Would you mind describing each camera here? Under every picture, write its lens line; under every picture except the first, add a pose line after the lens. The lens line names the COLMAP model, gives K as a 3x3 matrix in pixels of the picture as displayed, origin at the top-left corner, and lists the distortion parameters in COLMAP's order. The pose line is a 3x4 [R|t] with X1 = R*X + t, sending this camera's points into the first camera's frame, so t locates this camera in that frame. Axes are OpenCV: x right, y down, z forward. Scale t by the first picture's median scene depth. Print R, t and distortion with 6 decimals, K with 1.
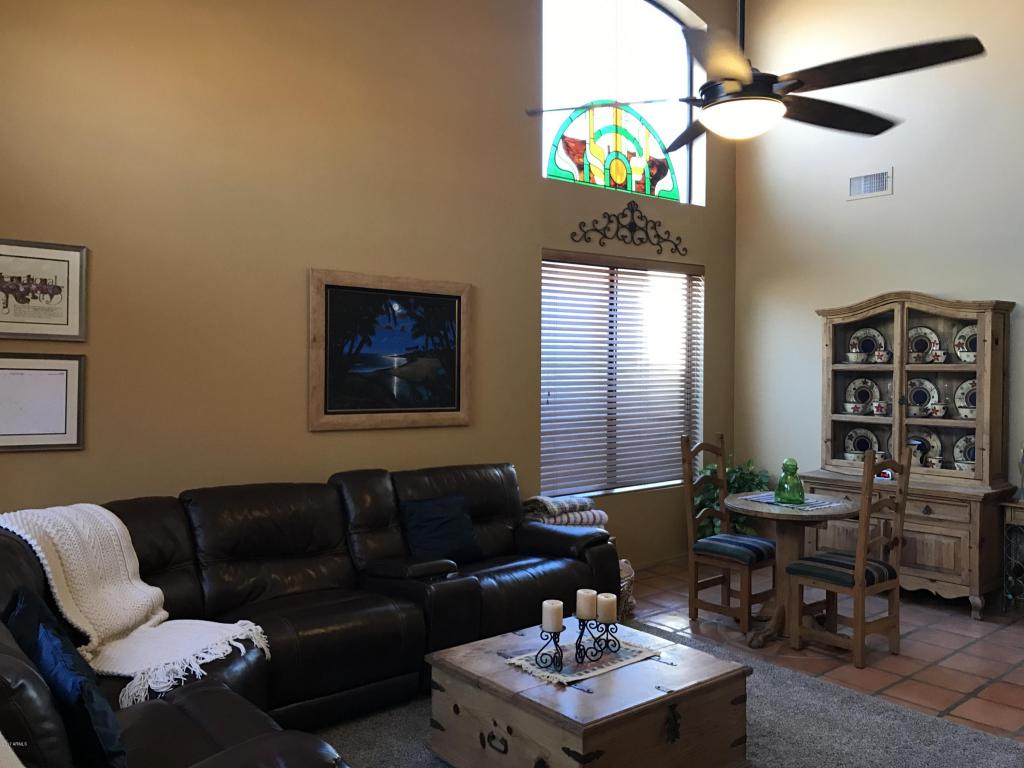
lens RADIAL K [[830.5, 0, 512.0], [0, 830.5, 384.0], [0, 0, 1]] dist [0.008262, 0.000404]
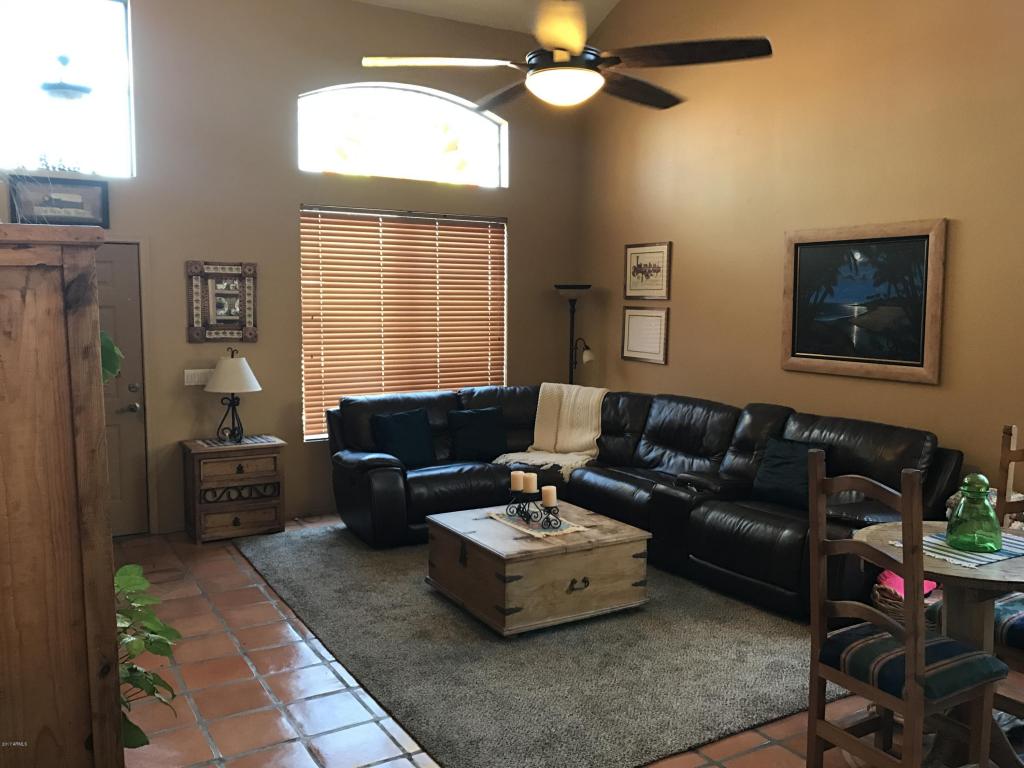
lens RADIAL K [[830.5, 0, 512.0], [0, 830.5, 384.0], [0, 0, 1]] dist [0.008262, 0.000404]
pose [[-0.161493, 0.084935, -0.983212, 0.922506], [-0.025077, 0.995615, 0.090125, -0.018693], [0.986555, 0.039210, -0.158654, 0.750103]]
